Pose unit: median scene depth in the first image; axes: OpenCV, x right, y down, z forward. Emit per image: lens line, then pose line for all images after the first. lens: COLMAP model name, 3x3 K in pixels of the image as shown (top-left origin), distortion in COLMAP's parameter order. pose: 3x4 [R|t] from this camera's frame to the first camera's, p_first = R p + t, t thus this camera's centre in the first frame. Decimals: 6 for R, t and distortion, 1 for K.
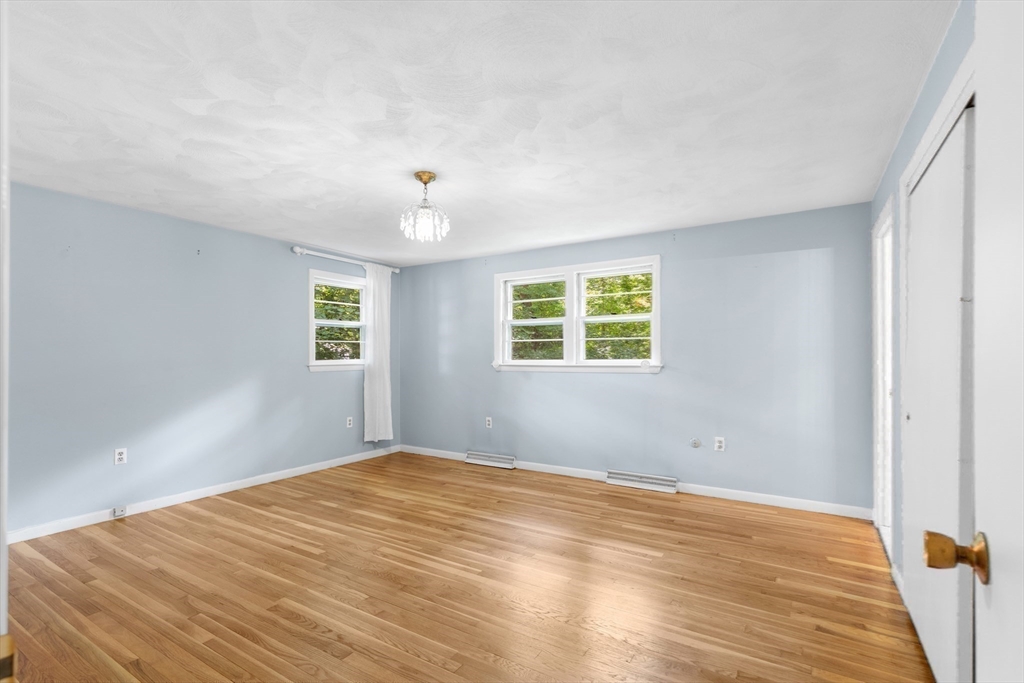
lens RADIAL K [[465.3, 0, 517.4], [0, 465.3, 347.4], [0, 0, 1]] dist [0.012690, -0.000072]
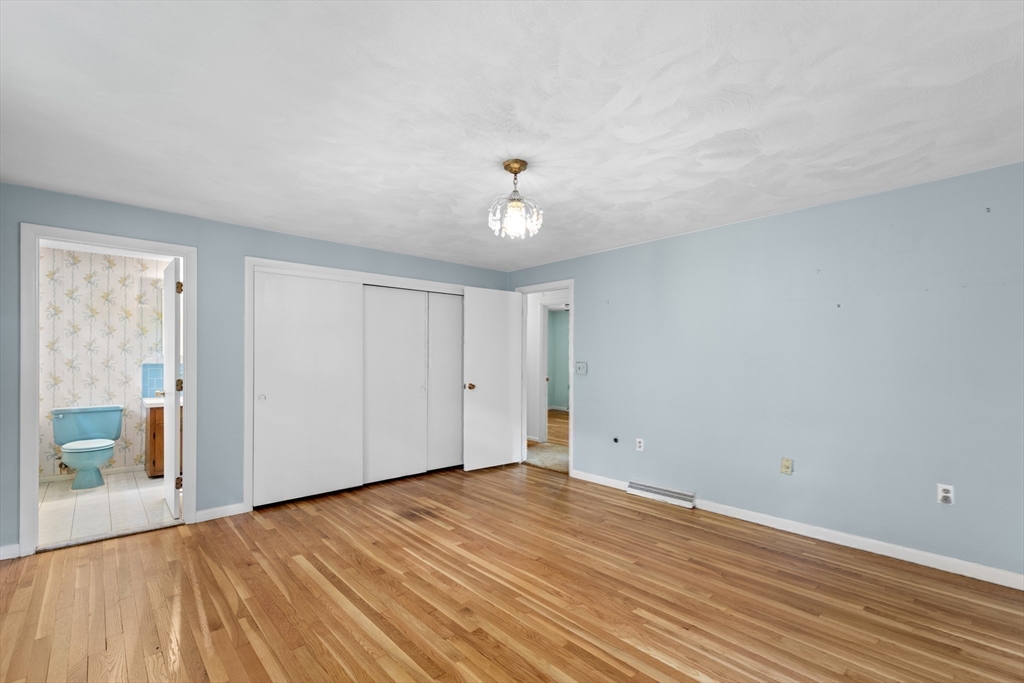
lens RADIAL K [[465.3, 0, 517.4], [0, 465.3, 347.4], [0, 0, 1]] dist [0.012690, -0.000072]
pose [[-0.960028, 0.007216, 0.279811, -0.450568], [-0.004430, 0.999151, -0.040964, 0.020417], [-0.279869, -0.040566, -0.959181, 1.848948]]
